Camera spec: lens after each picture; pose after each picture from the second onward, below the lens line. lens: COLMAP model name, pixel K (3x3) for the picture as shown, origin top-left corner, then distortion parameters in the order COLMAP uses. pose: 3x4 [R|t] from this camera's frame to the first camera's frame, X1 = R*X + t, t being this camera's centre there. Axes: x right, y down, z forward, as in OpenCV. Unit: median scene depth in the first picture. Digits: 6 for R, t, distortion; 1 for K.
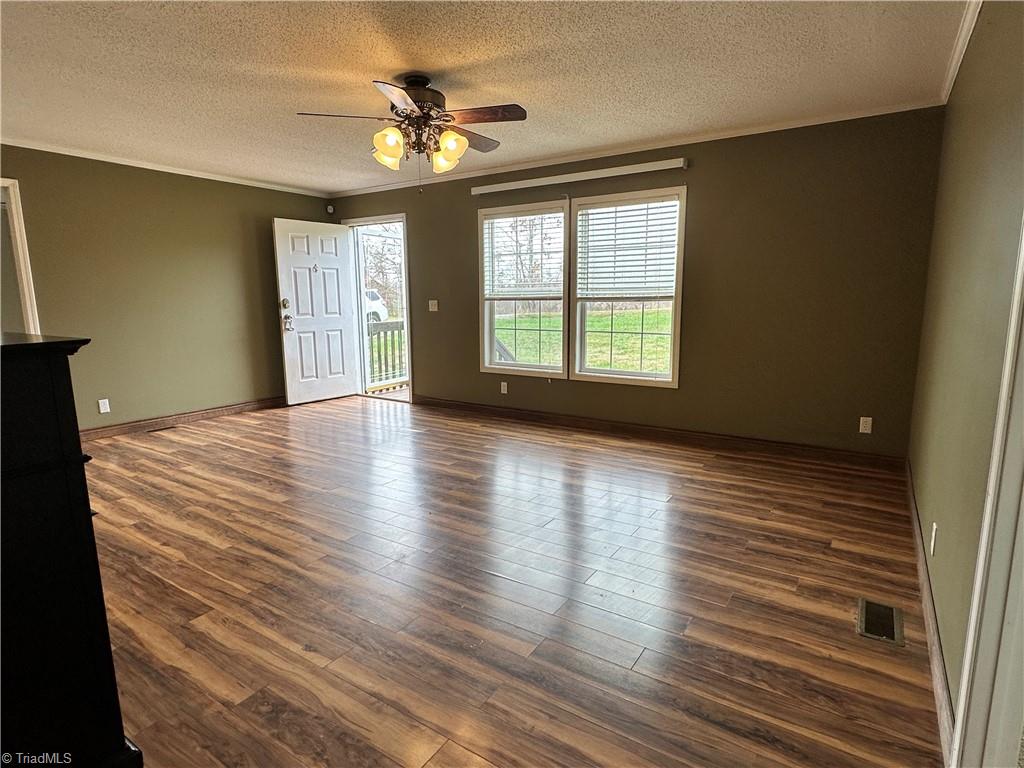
lens RADIAL K [[550.2, 0, 512.0], [0, 550.2, 384.0], [0, 0, 1]] dist [-0.001208, -0.000630]
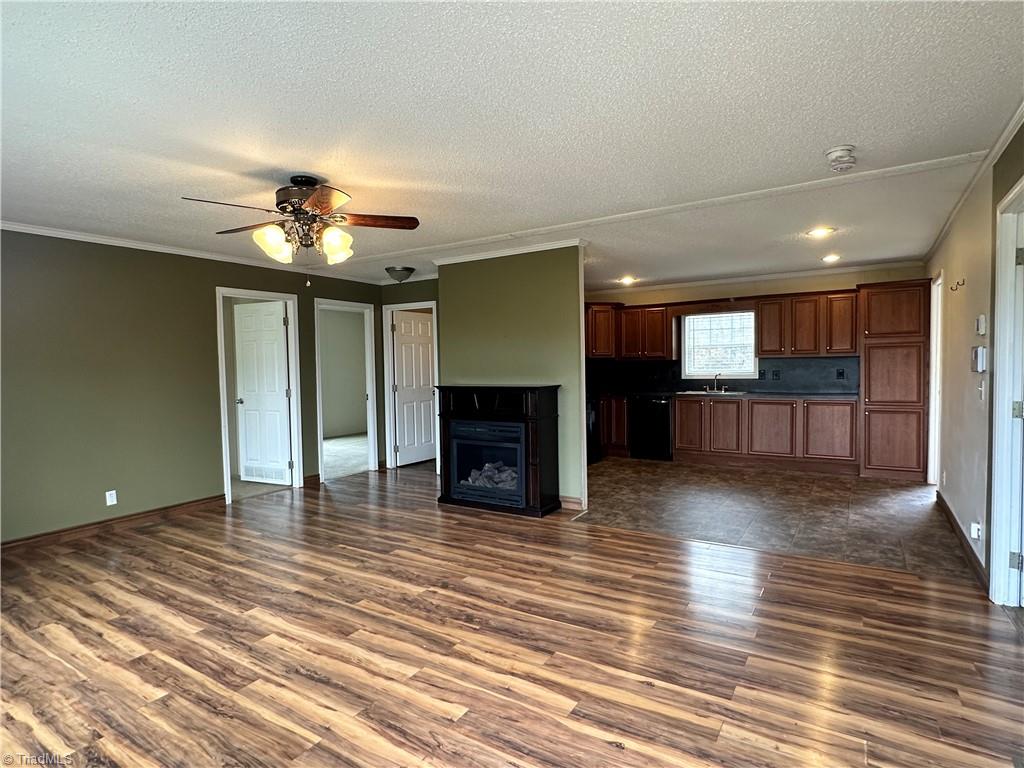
lens RADIAL K [[550.2, 0, 512.0], [0, 550.2, 384.0], [0, 0, 1]] dist [-0.001208, -0.000630]
pose [[-0.999500, 0.026915, -0.016571, -0.518088], [0.023084, 0.979735, 0.198963, -0.365347], [0.021590, 0.198481, -0.979867, 2.040923]]
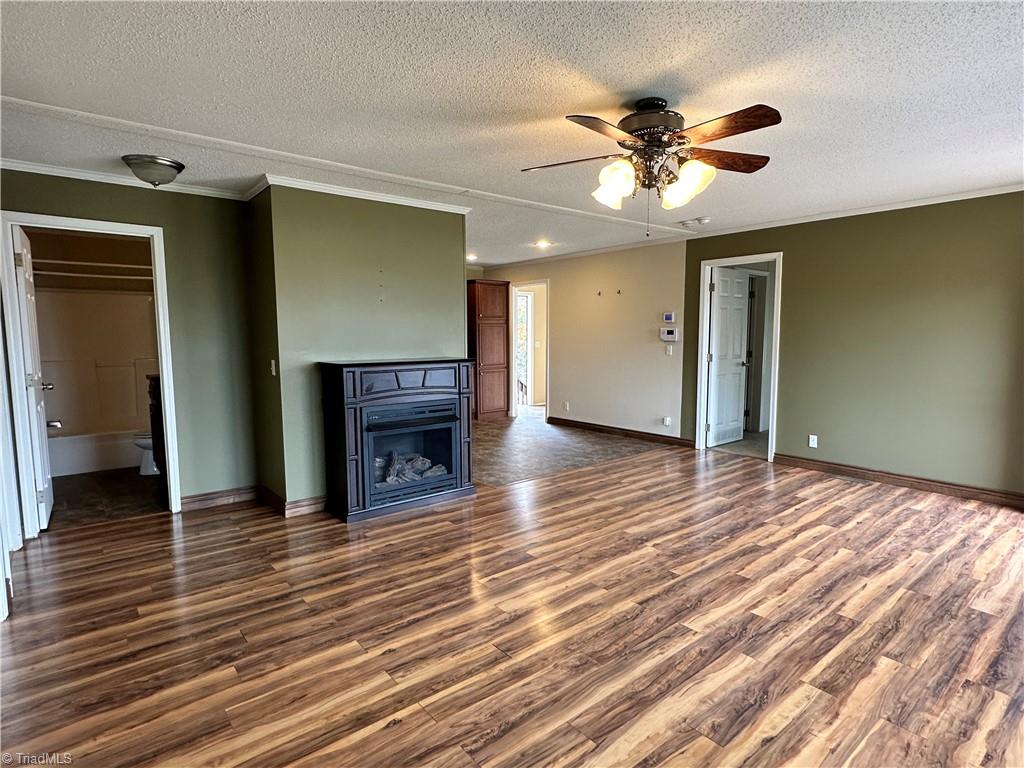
lens RADIAL K [[550.2, 0, 512.0], [0, 550.2, 384.0], [0, 0, 1]] dist [-0.001208, -0.000630]
pose [[-0.295939, 0.097944, -0.950172, 0.718565], [-0.148137, 0.977988, 0.146950, -0.220284], [0.943650, 0.184244, -0.274916, 1.085564]]
